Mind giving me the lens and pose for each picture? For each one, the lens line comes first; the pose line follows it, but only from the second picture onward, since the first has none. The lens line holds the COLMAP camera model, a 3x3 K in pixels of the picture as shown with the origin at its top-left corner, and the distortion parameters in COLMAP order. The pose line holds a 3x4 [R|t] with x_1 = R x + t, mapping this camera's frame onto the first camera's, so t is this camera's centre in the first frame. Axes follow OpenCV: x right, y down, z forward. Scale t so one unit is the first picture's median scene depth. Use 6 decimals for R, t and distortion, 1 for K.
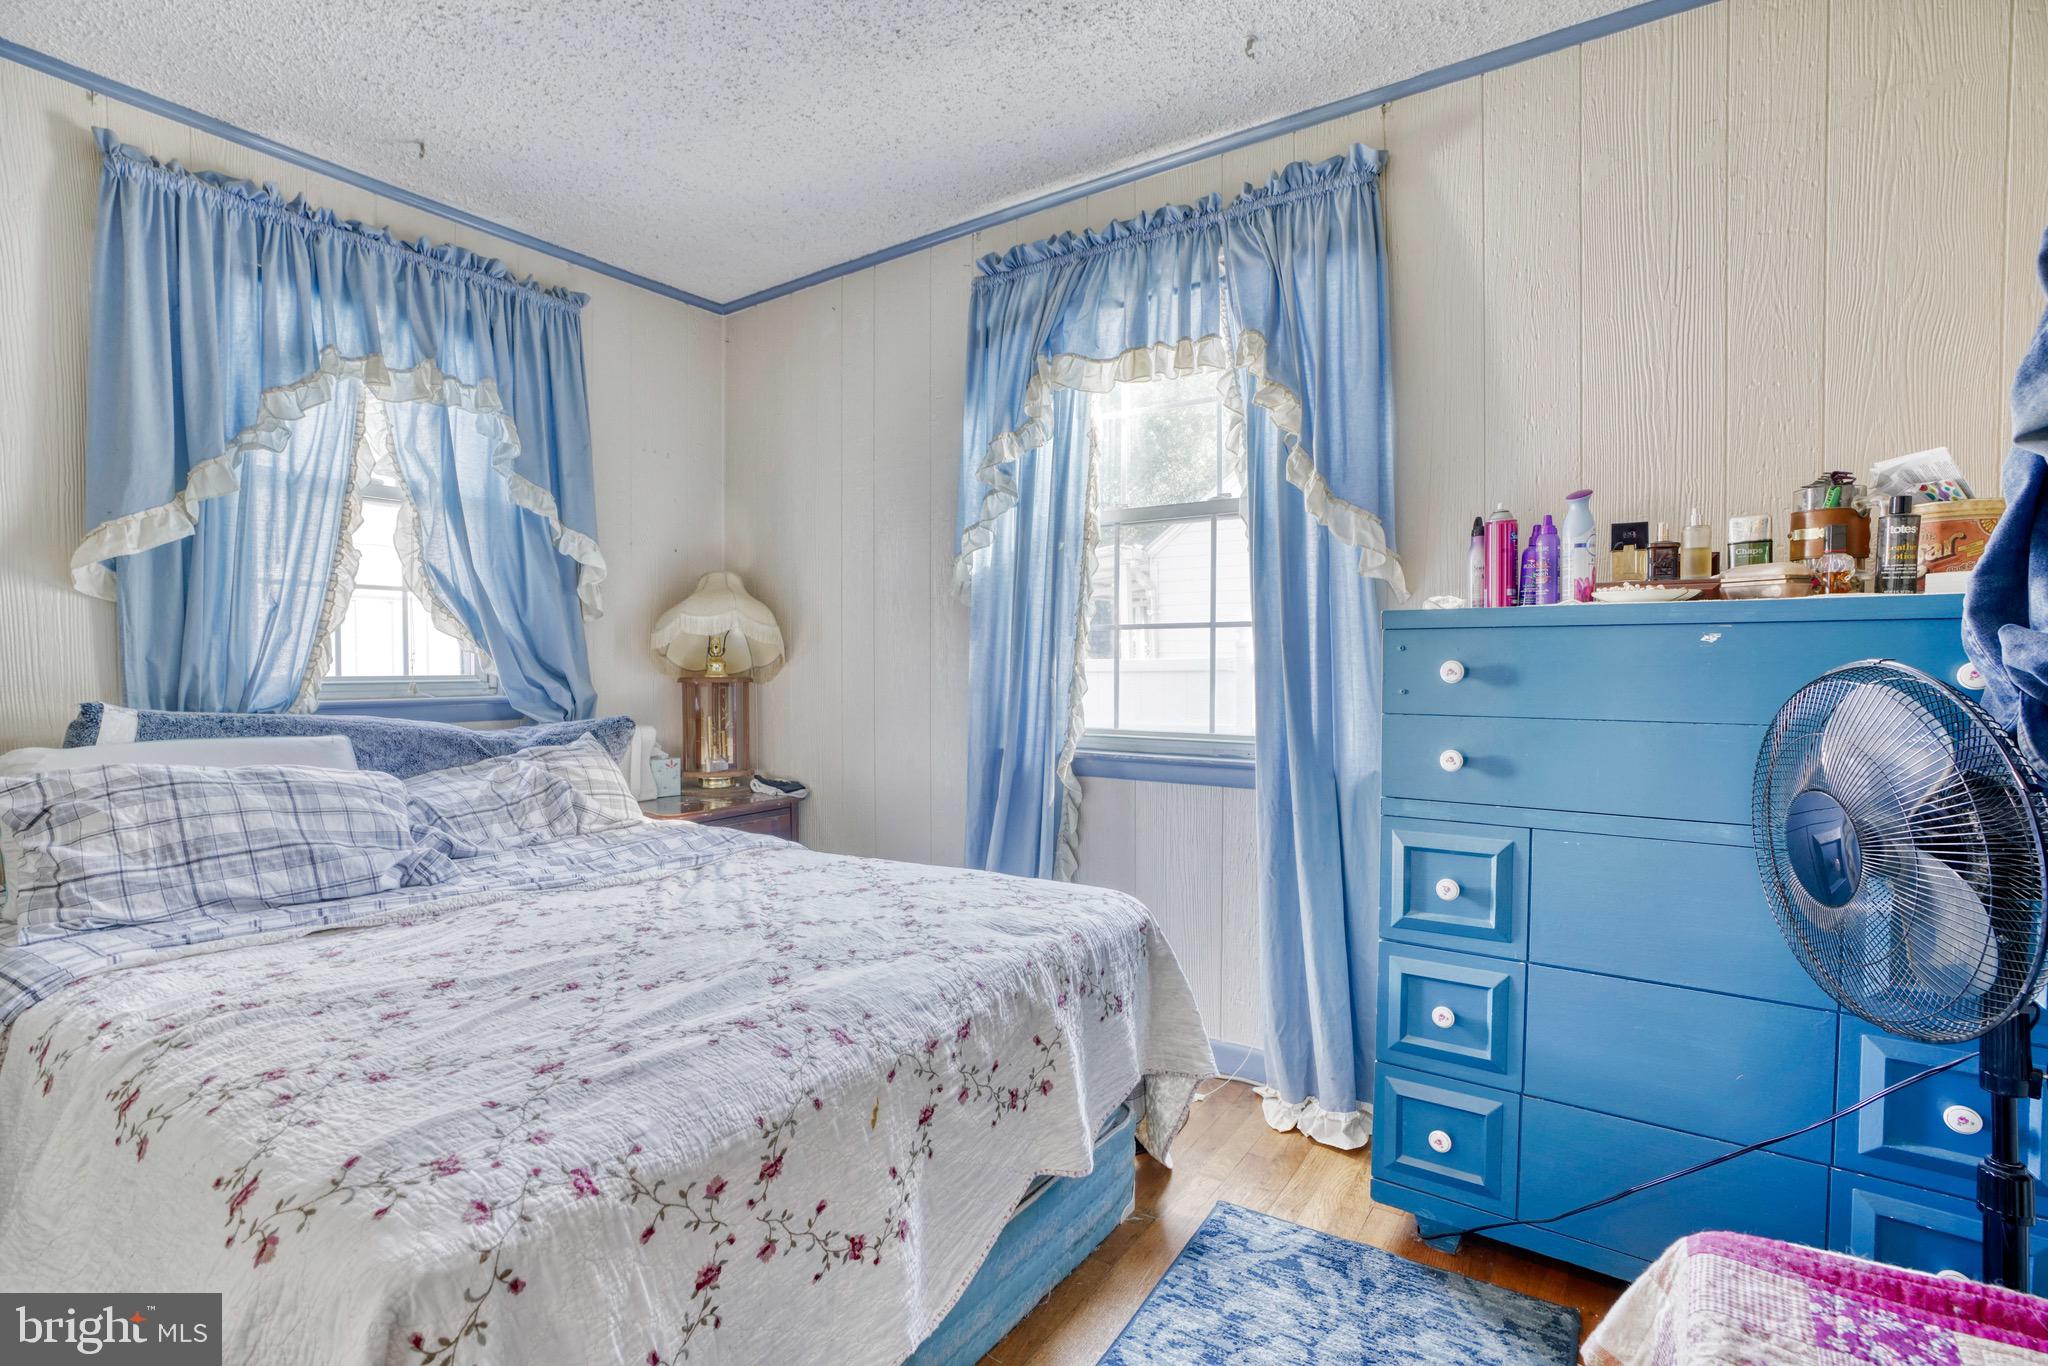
lens RADIAL K [[933.4, 0, 1012.1], [0, 933.4, 670.7], [0, 0, 1]] dist [-0.042585, 0.003894]
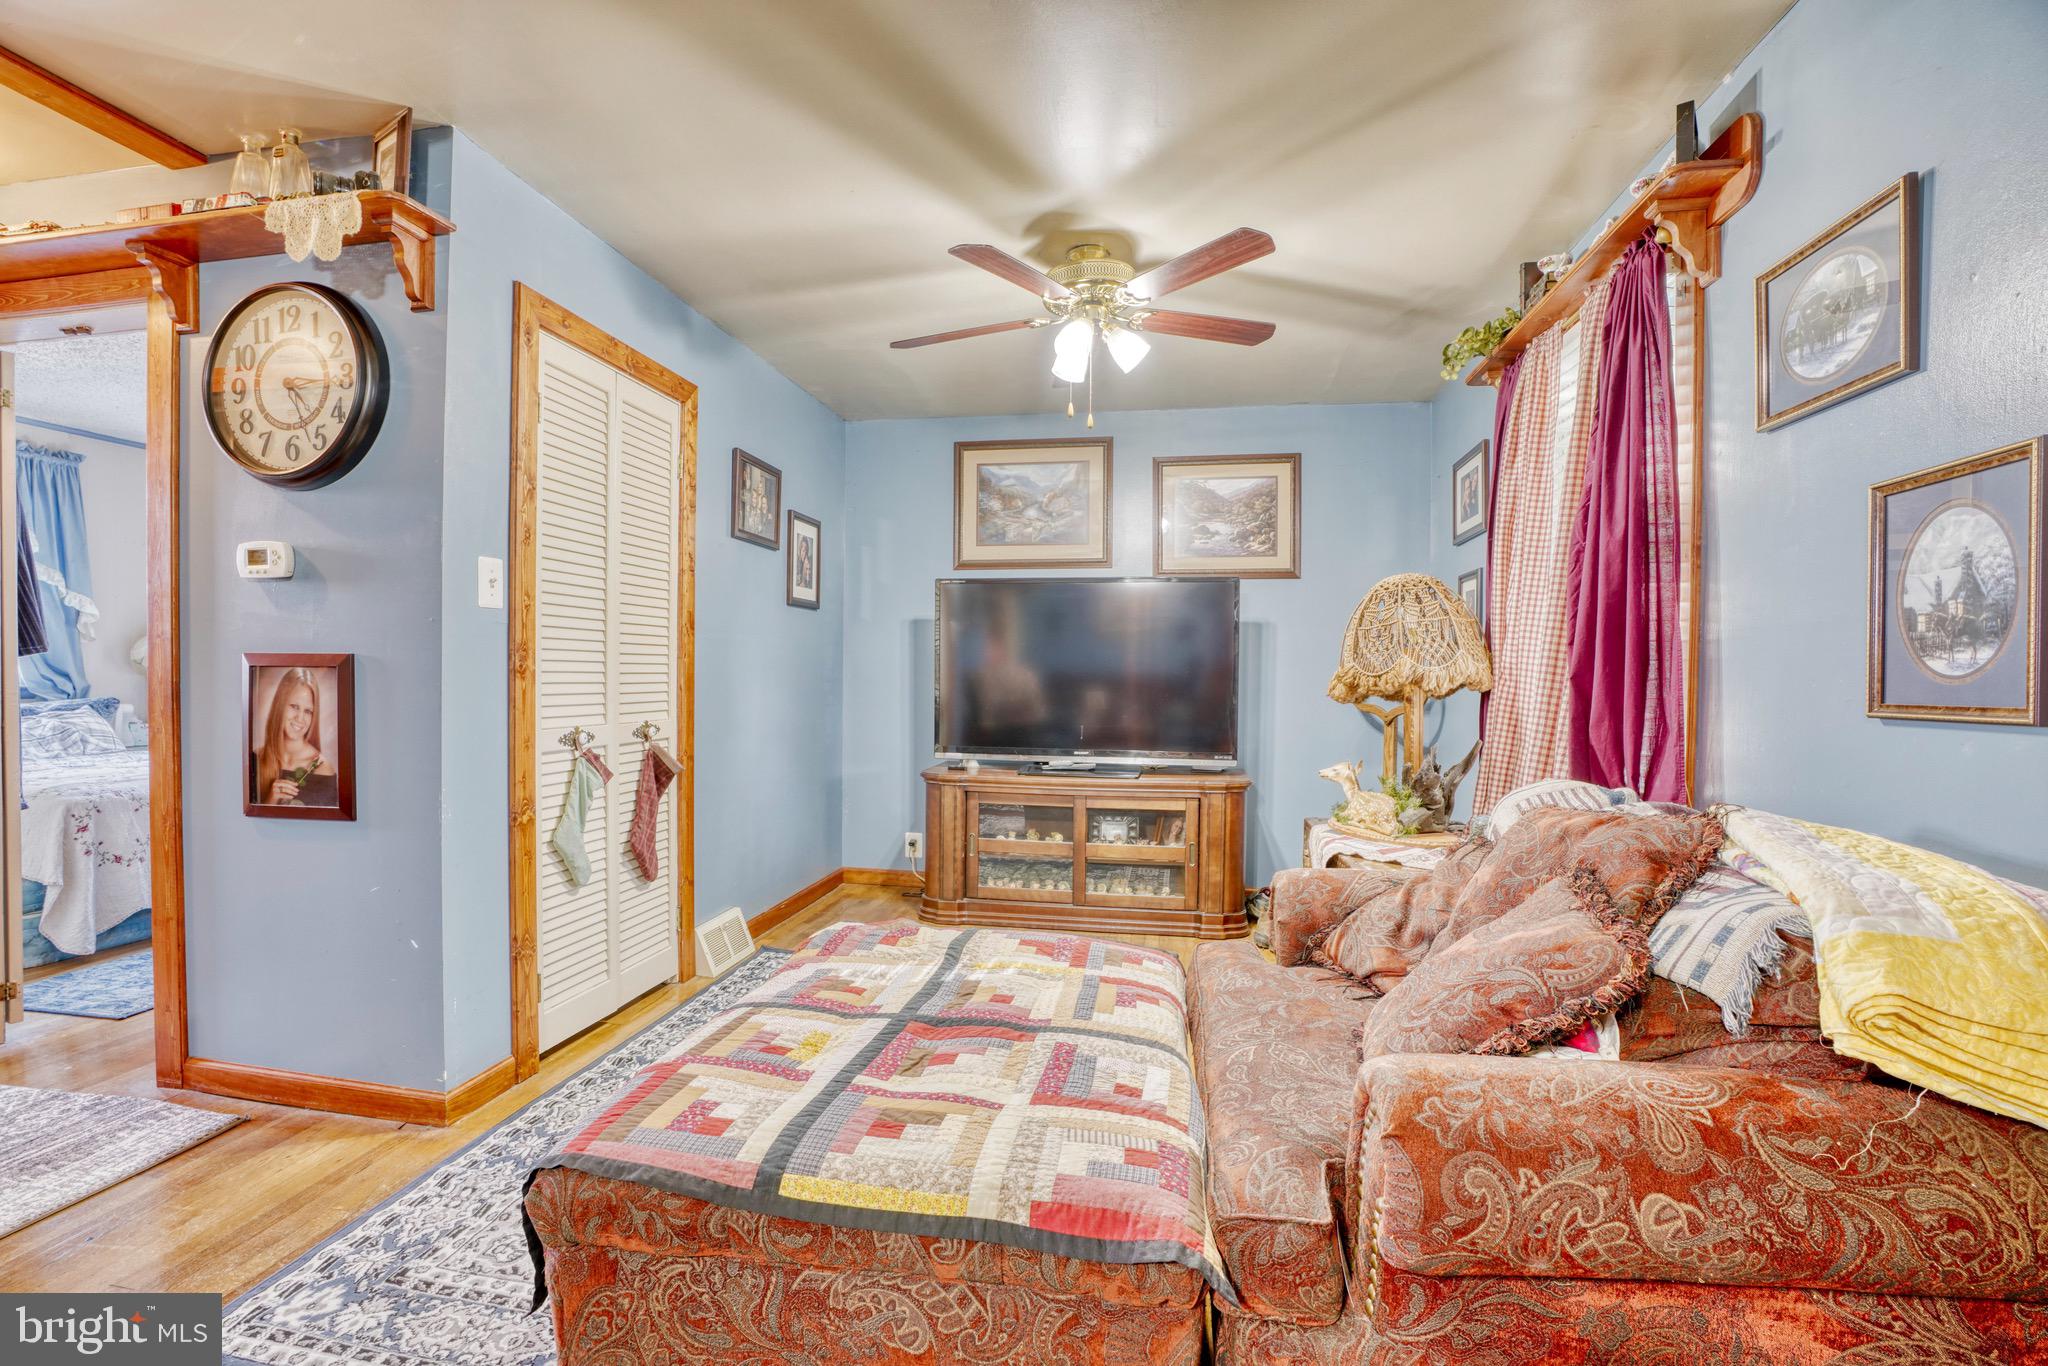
lens RADIAL K [[933.4, 0, 1012.7], [0, 933.4, 681.9], [0, 0, 1]] dist [-0.042585, 0.003894]
pose [[0.912166, 0.001026, 0.409819, 0.469388], [0.000993, 0.999988, -0.004714, 0.030856], [-0.409819, 0.004706, 0.912155, -1.315697]]
